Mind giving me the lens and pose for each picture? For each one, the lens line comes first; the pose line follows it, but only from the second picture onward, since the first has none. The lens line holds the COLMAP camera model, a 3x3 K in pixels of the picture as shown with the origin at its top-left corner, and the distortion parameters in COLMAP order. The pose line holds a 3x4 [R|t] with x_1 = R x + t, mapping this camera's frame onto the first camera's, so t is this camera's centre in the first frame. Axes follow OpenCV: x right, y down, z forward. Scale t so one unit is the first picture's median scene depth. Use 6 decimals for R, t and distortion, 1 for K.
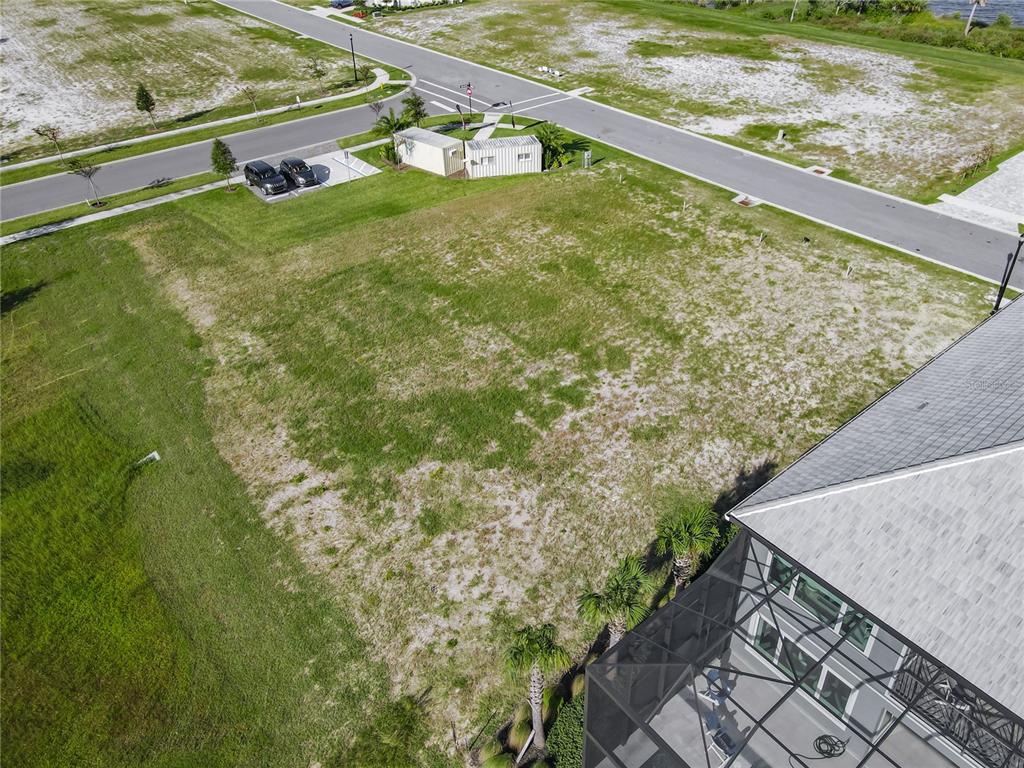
lens RADIAL K [[734.7, 0, 518.7], [0, 734.7, 384.0], [0, 0, 1]] dist [-0.002671, 0.039027]
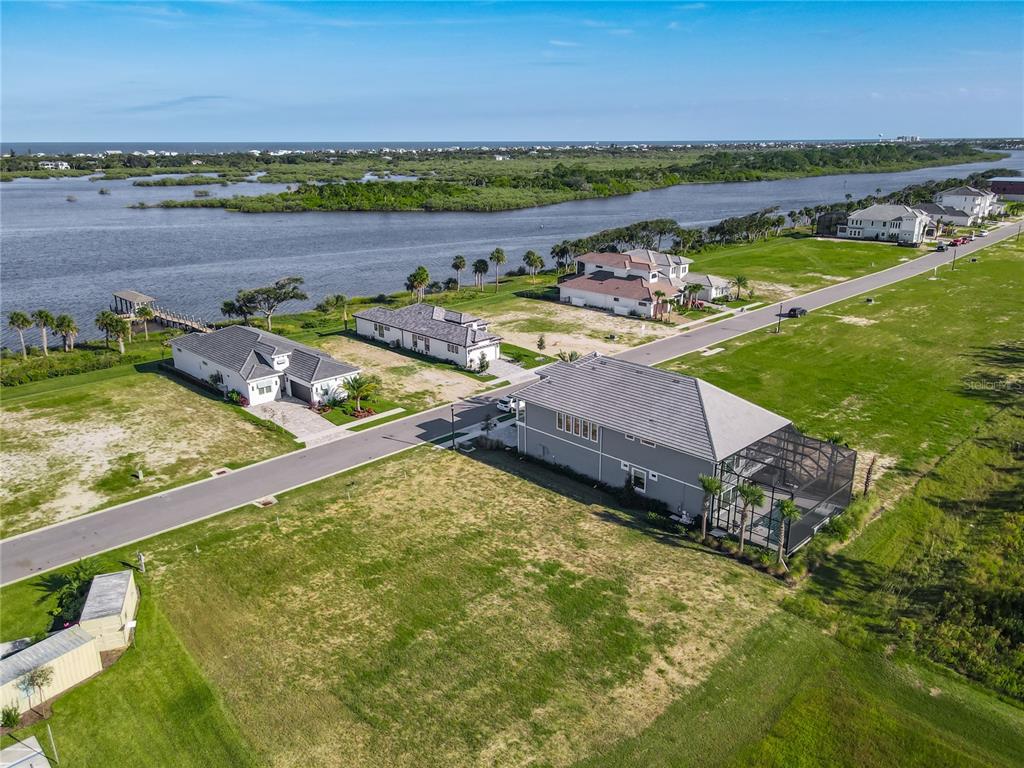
lens RADIAL K [[769.8, 0, 529.0], [0, 769.8, 383.6], [0, 0, 1]] dist [-0.022331, 0.065192]
pose [[-0.109122, -0.289020, 0.951083, -0.894042], [0.601598, 0.742470, 0.294650, -0.513520], [-0.791311, 0.604322, 0.092854, 0.431678]]
